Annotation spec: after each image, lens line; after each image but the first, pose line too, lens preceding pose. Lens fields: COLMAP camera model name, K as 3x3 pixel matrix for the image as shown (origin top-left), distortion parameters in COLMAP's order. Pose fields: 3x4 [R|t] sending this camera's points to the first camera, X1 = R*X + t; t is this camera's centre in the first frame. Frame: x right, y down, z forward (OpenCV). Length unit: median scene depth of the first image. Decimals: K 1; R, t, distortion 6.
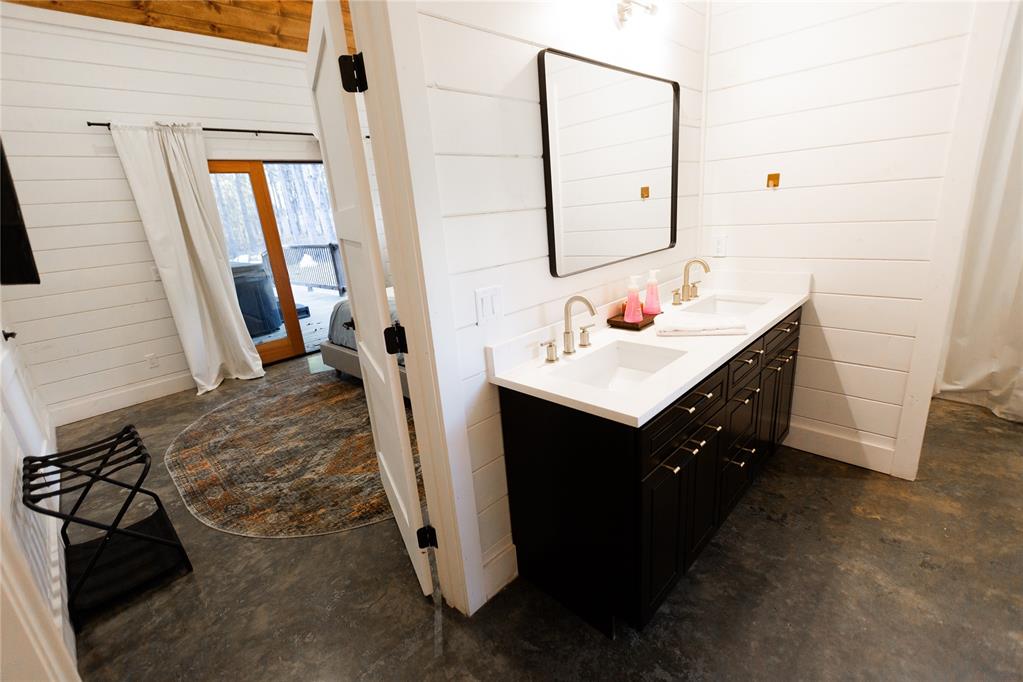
lens RADIAL K [[456.8, 0, 508.7], [0, 456.8, 345.3], [0, 0, 1]] dist [0.003820, -0.000770]
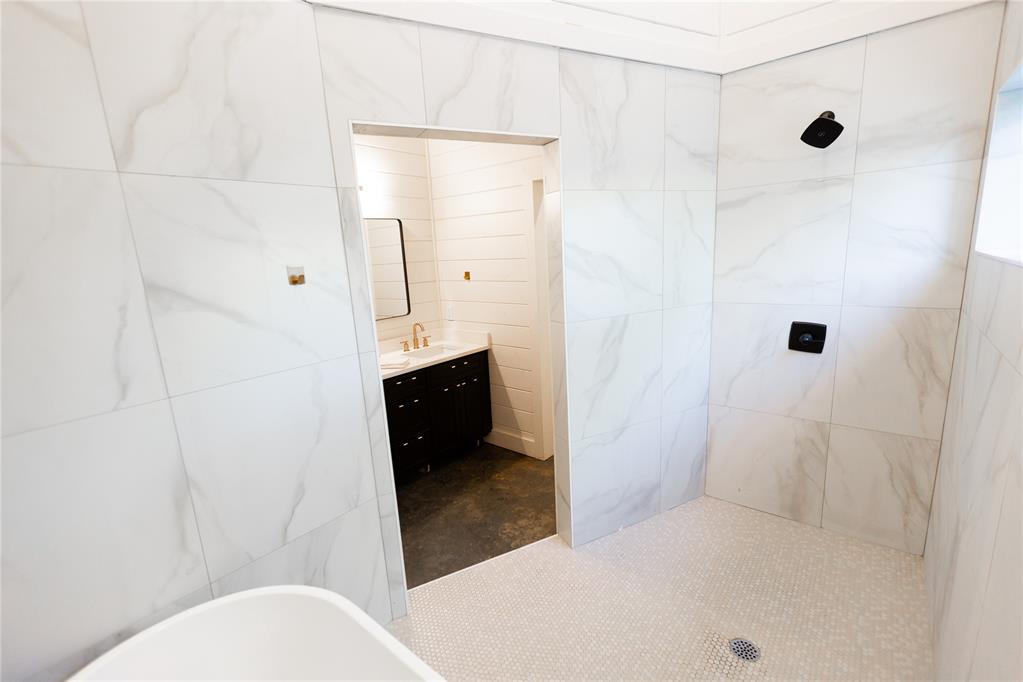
lens RADIAL K [[456.8, 0, 508.7], [0, 456.8, 345.3], [0, 0, 1]] dist [0.003820, -0.000770]
pose [[0.995289, 0.011680, 0.096244, 0.567974], [-0.002029, 0.995008, -0.099770, 0.048806], [-0.096929, 0.099104, 0.990345, -0.603176]]
